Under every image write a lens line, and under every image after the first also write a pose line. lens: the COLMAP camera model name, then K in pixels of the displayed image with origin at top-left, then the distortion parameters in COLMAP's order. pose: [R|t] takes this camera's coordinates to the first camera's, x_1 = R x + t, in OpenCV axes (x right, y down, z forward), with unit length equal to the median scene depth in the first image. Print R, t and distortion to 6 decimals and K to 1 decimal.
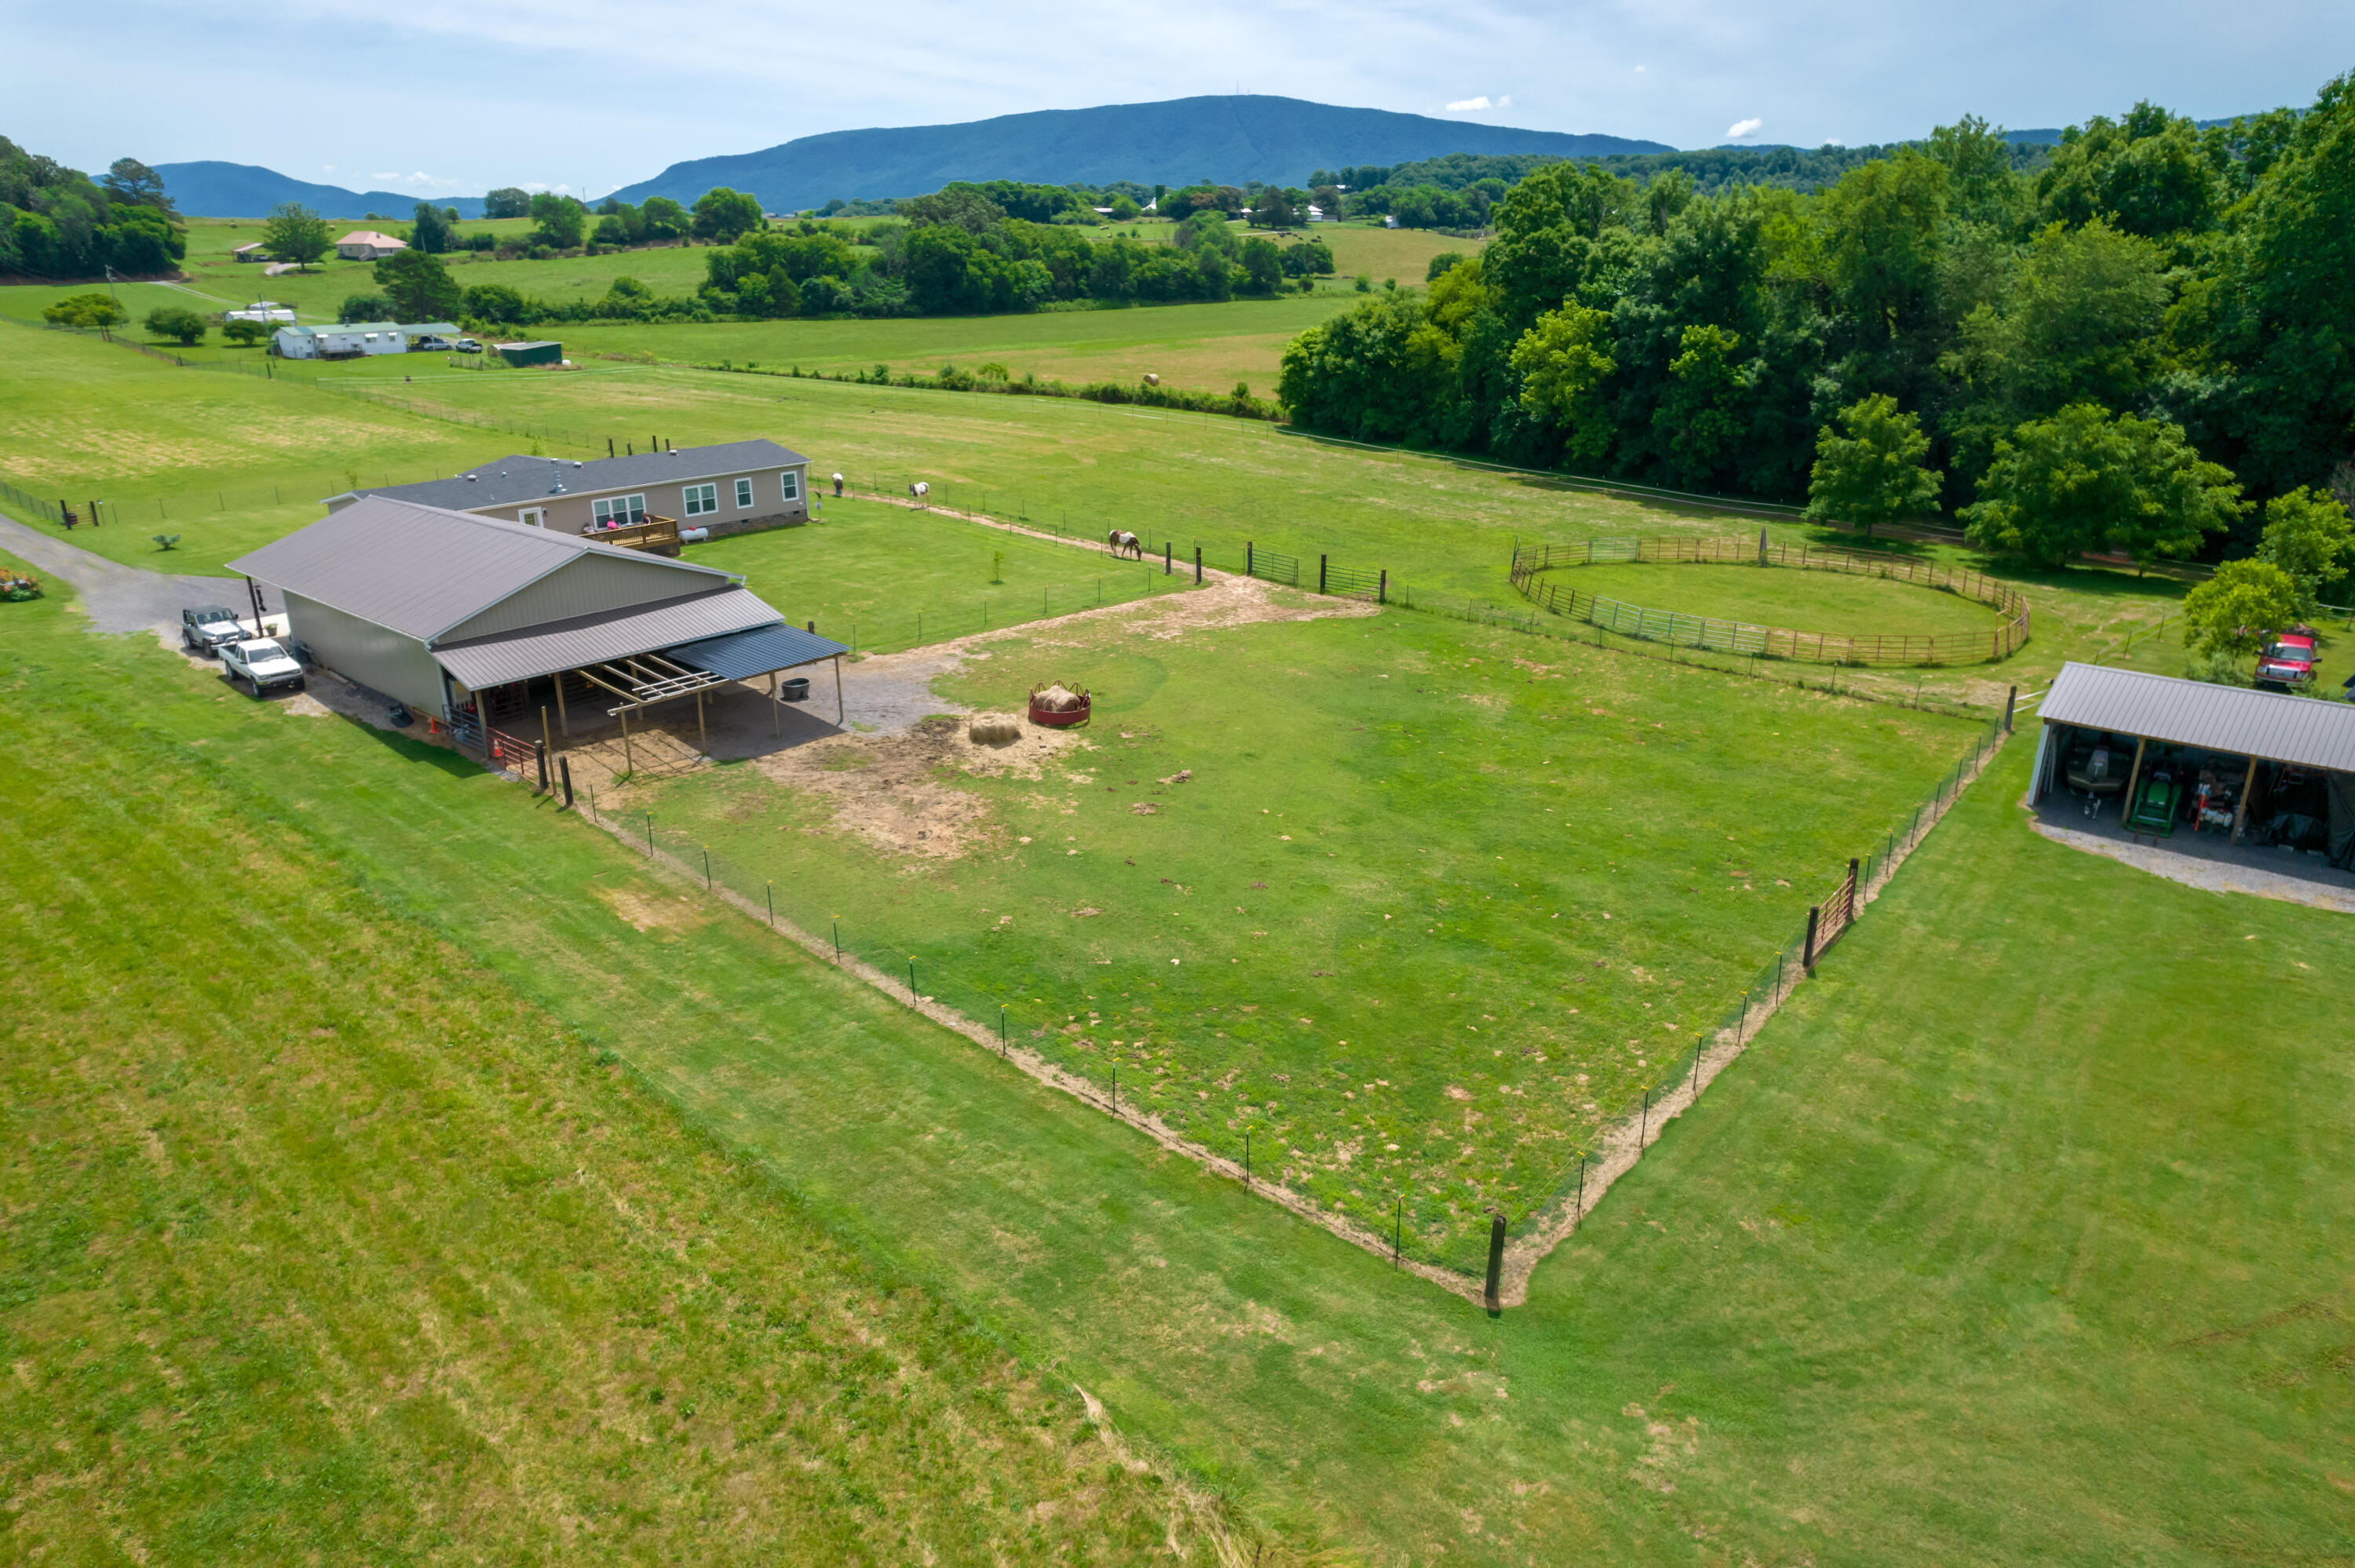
lens RADIAL K [[1511.2, 0, 1183.9], [0, 1511.2, 795.9], [0, 0, 1]] dist [-0.085360, 0.076925]
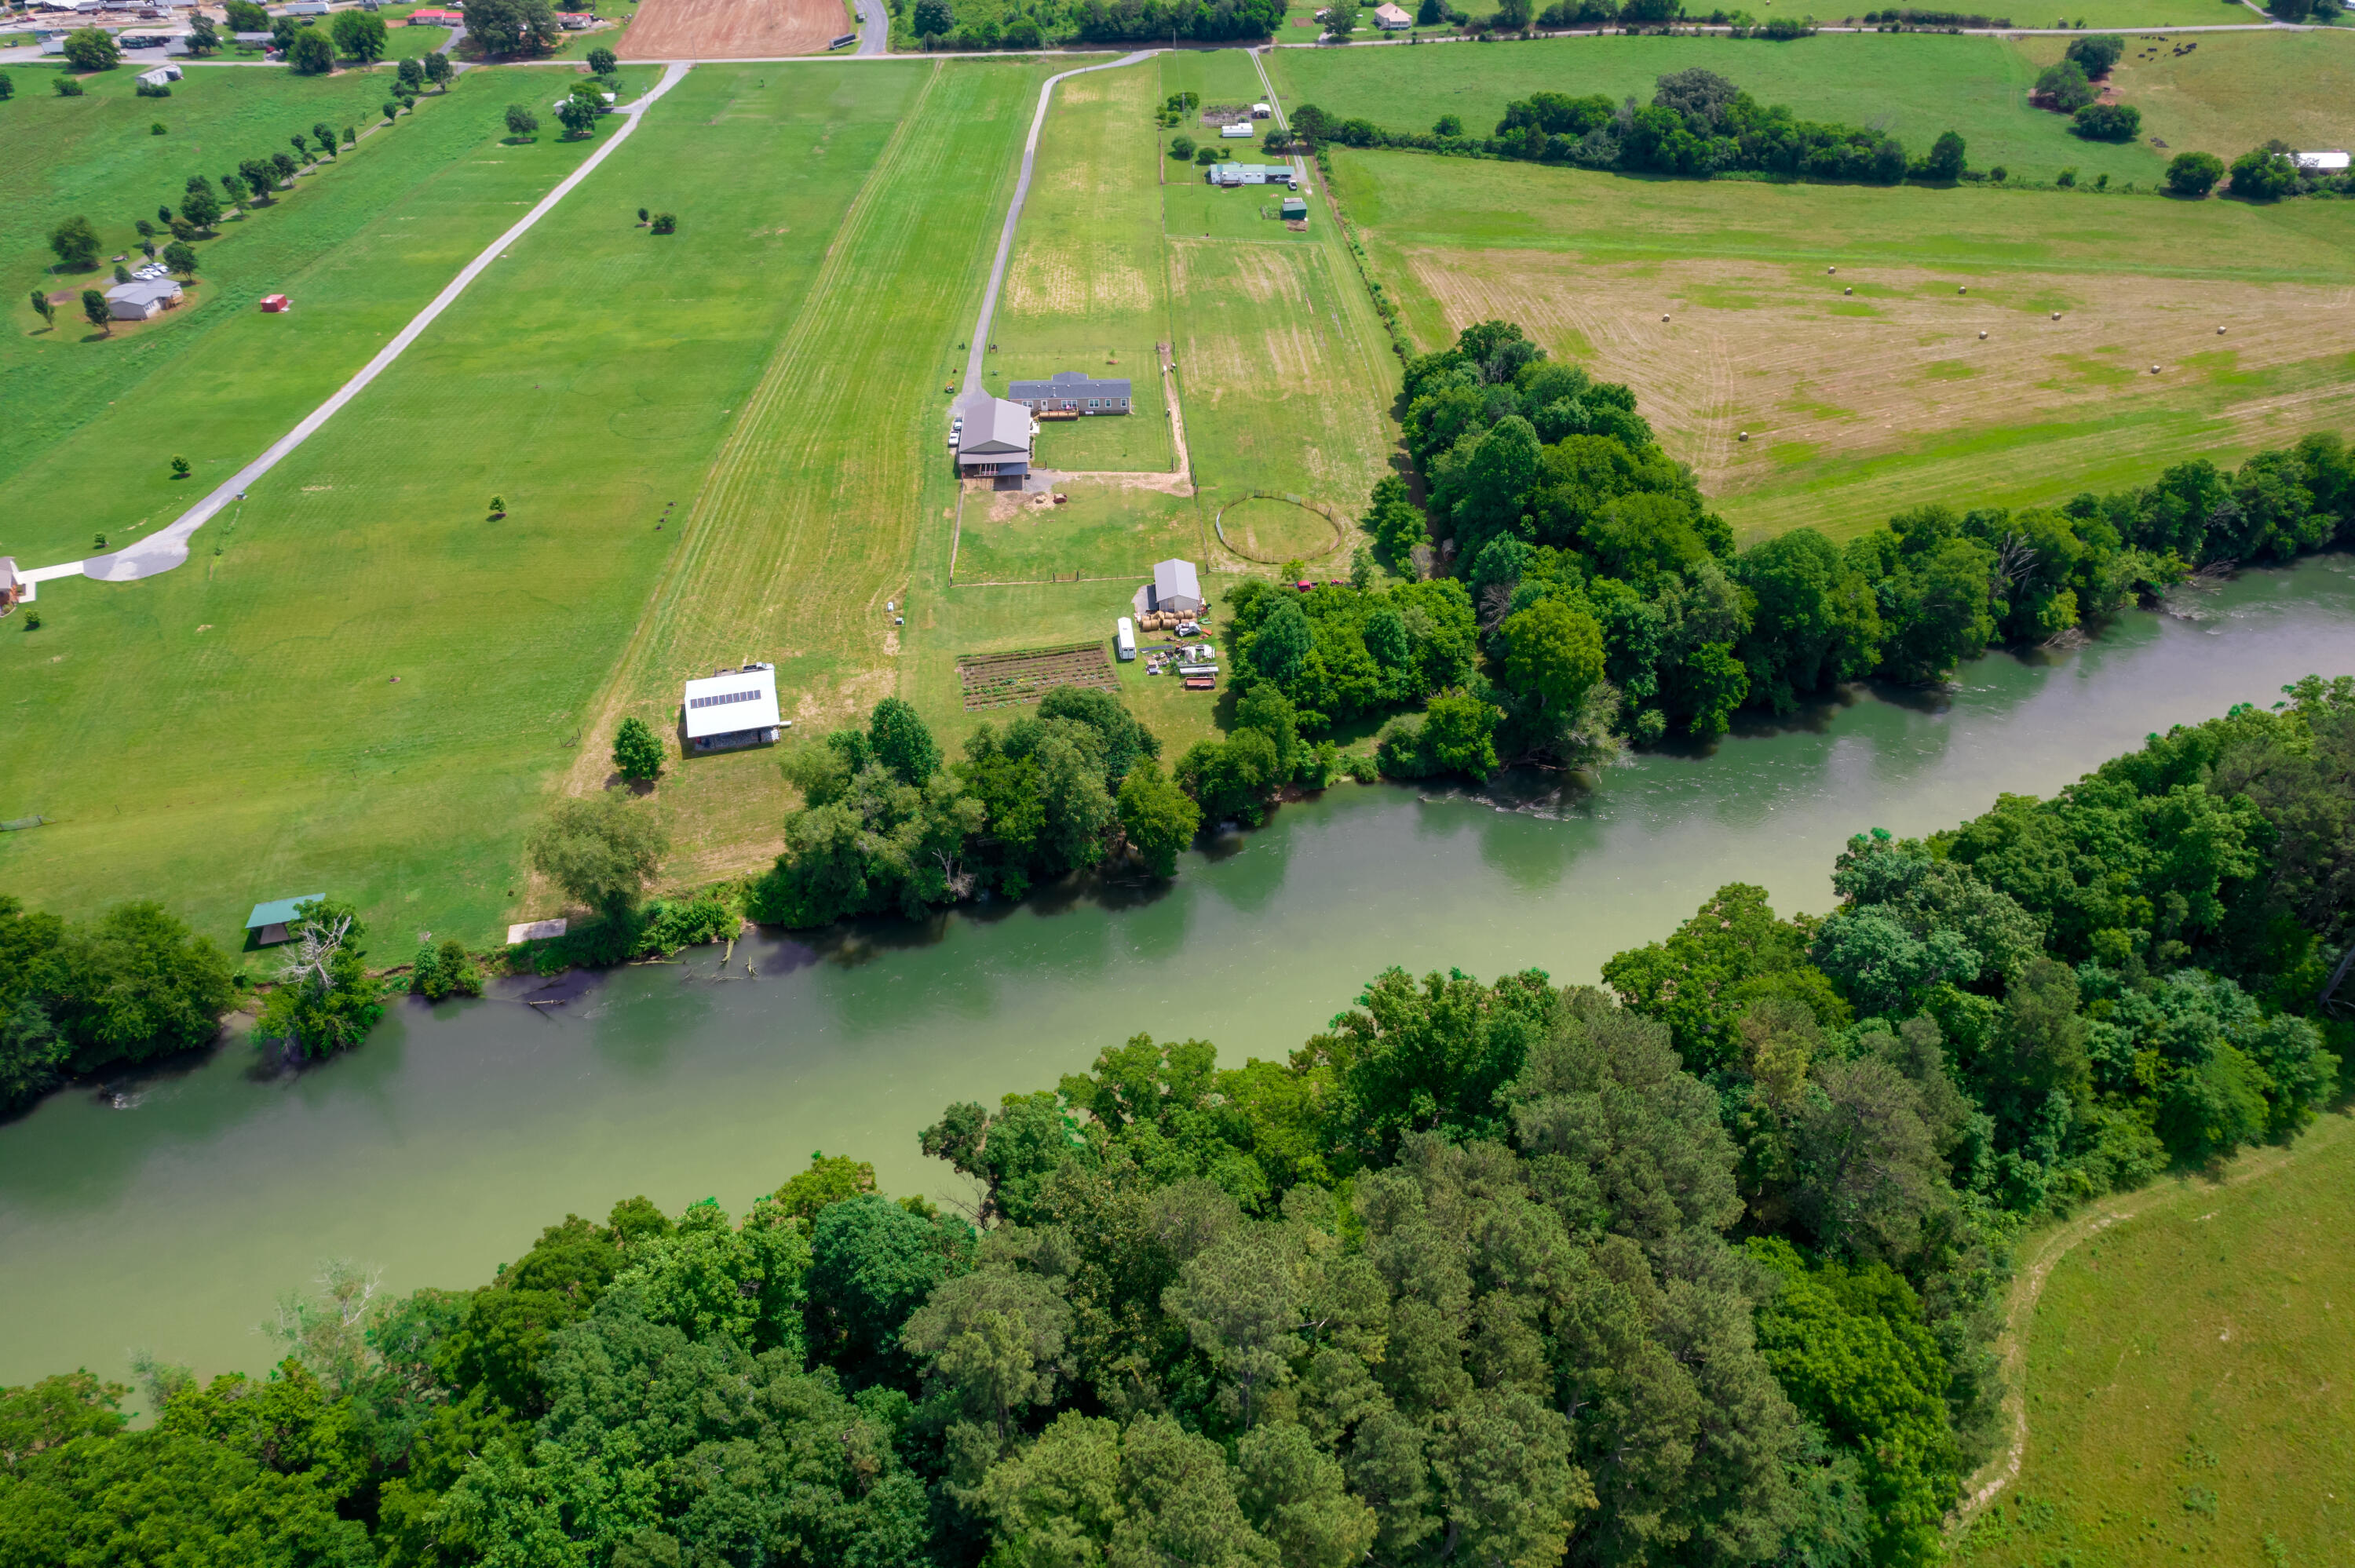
lens RADIAL K [[1511.2, 0, 1183.9], [0, 1511.2, 795.9], [0, 0, 1]] dist [-0.085360, 0.076925]
pose [[0.707115, 0.431807, -0.559939, 1.705209], [-0.256644, 0.894611, 0.365795, -0.553291], [0.658880, -0.114954, 0.743413, -1.241646]]
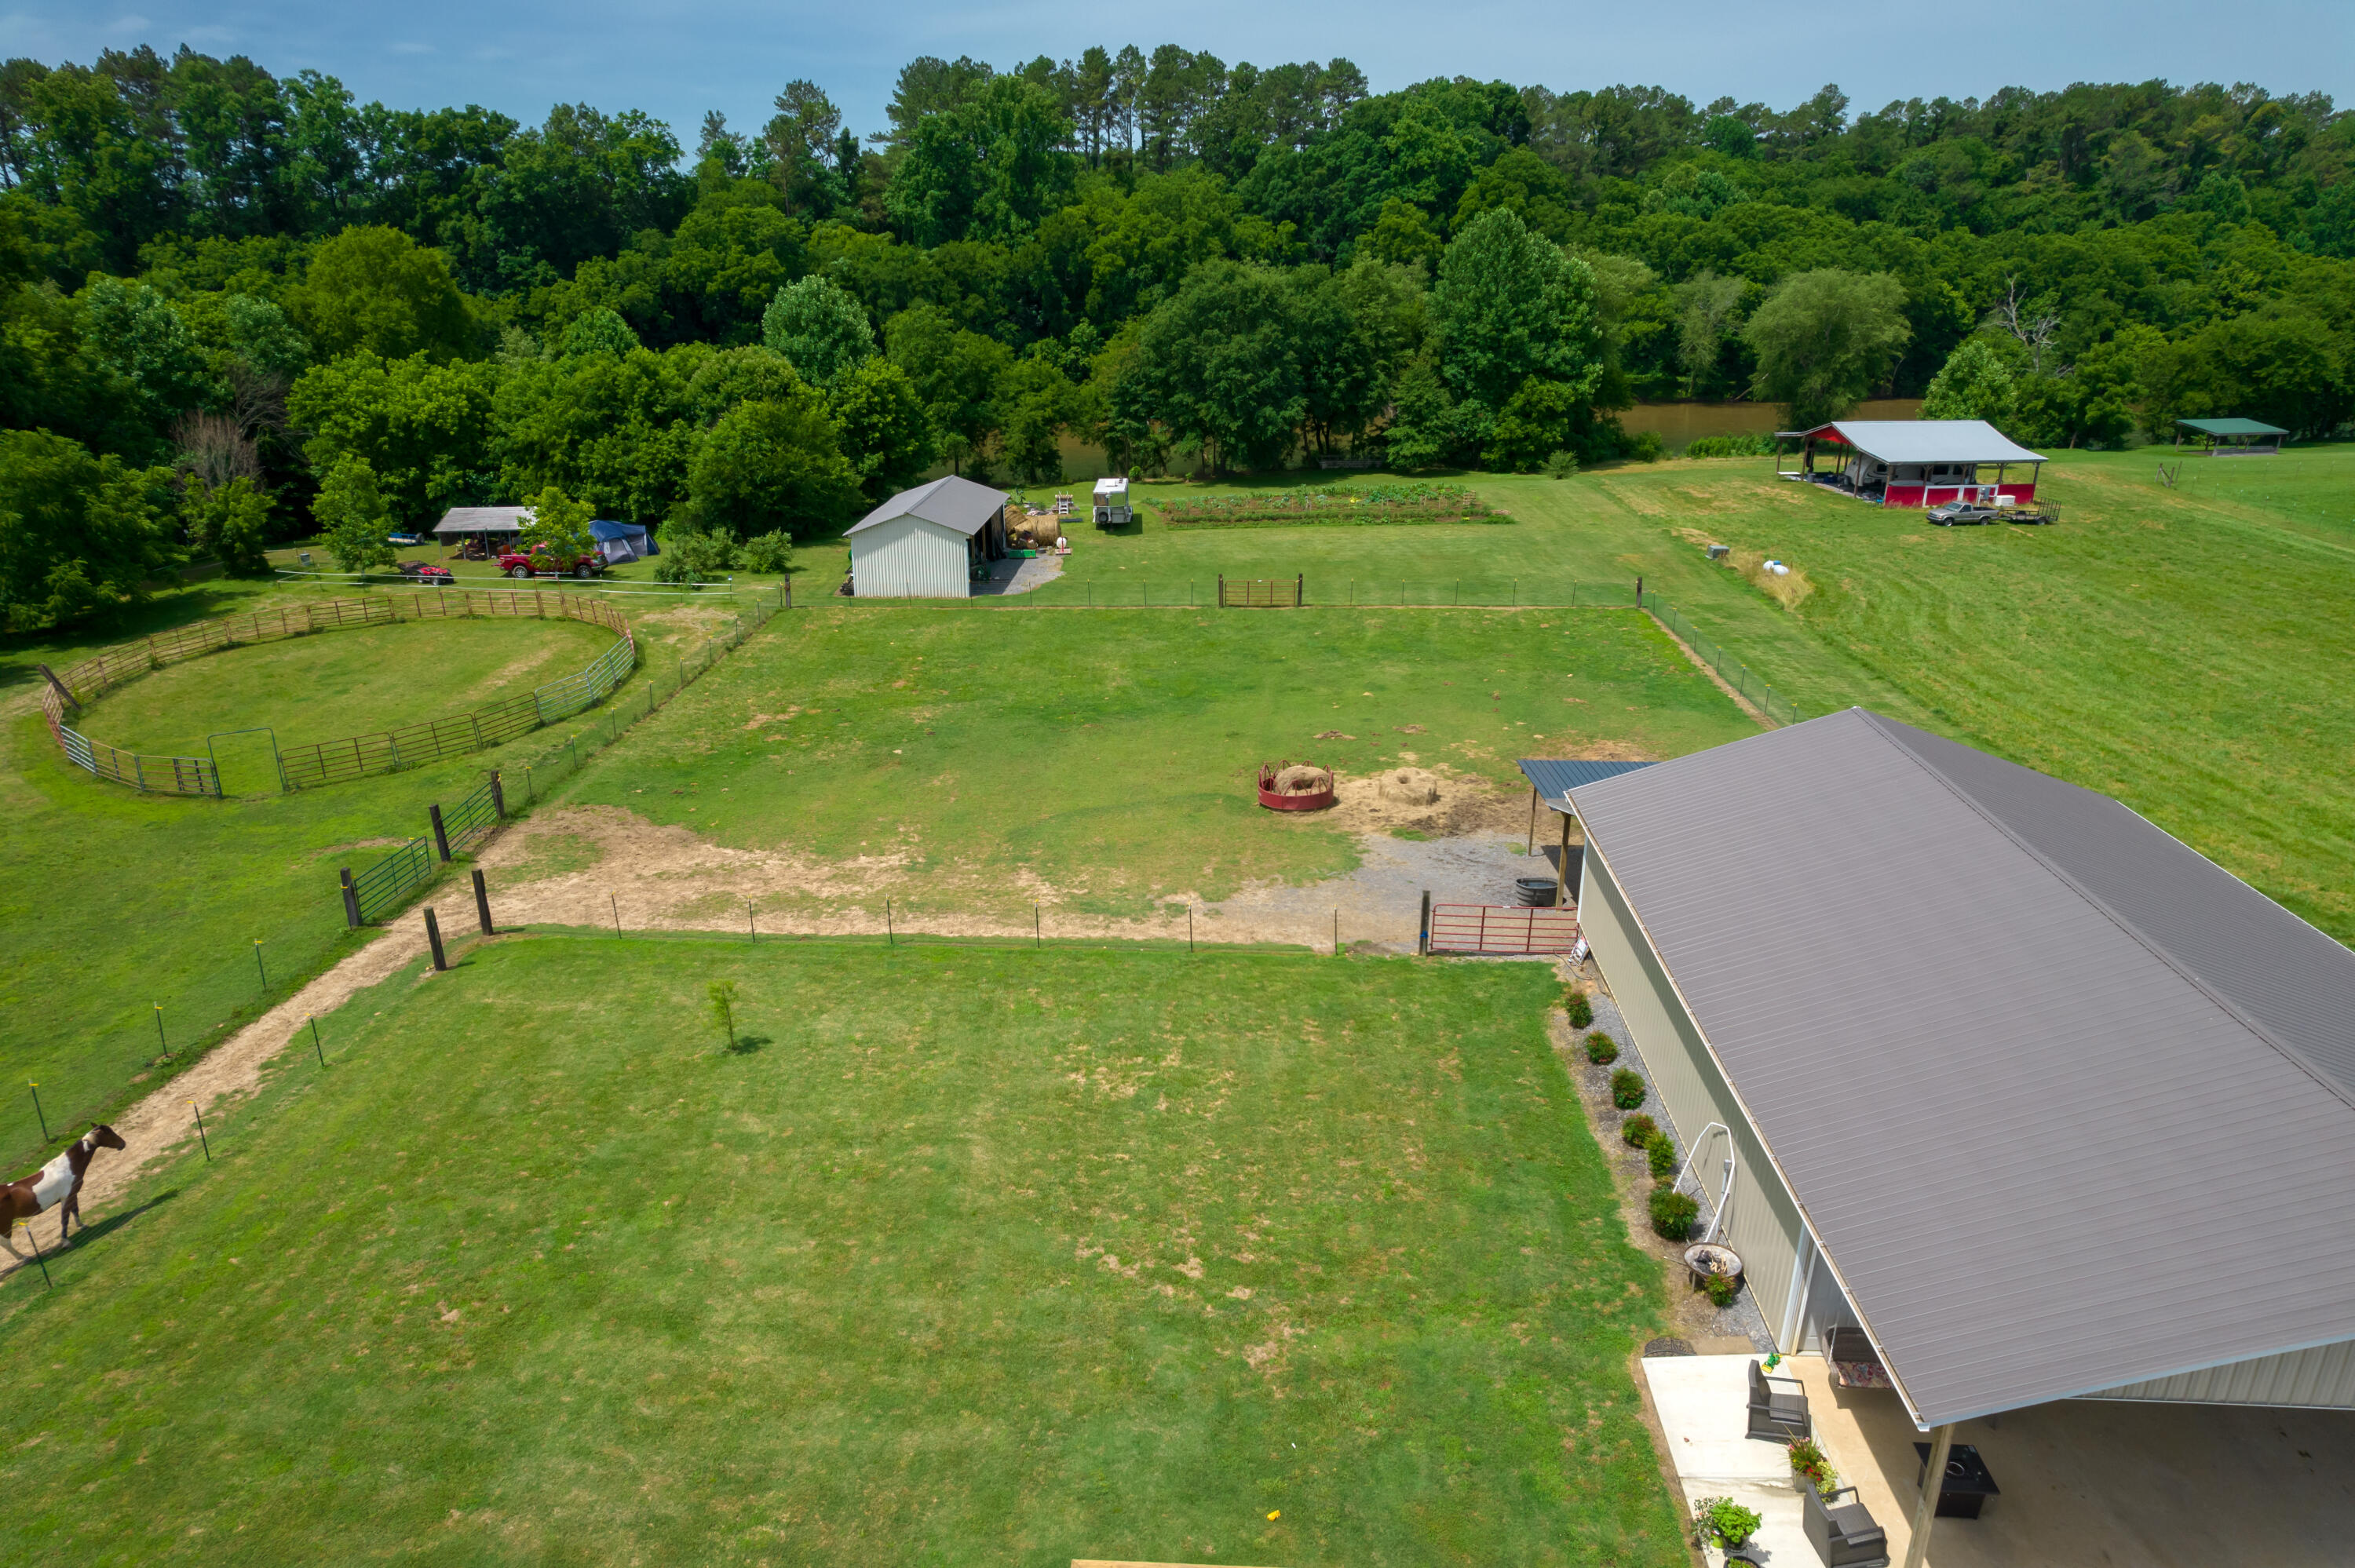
lens RADIAL K [[1511.2, 0, 1183.9], [0, 1511.2, 795.9], [0, 0, 1]] dist [-0.085360, 0.076925]
pose [[-0.627874, -0.269717, 0.730088, -0.341184], [0.276114, 0.799835, 0.532941, -0.270712], [-0.727692, 0.536207, -0.427722, 0.739849]]
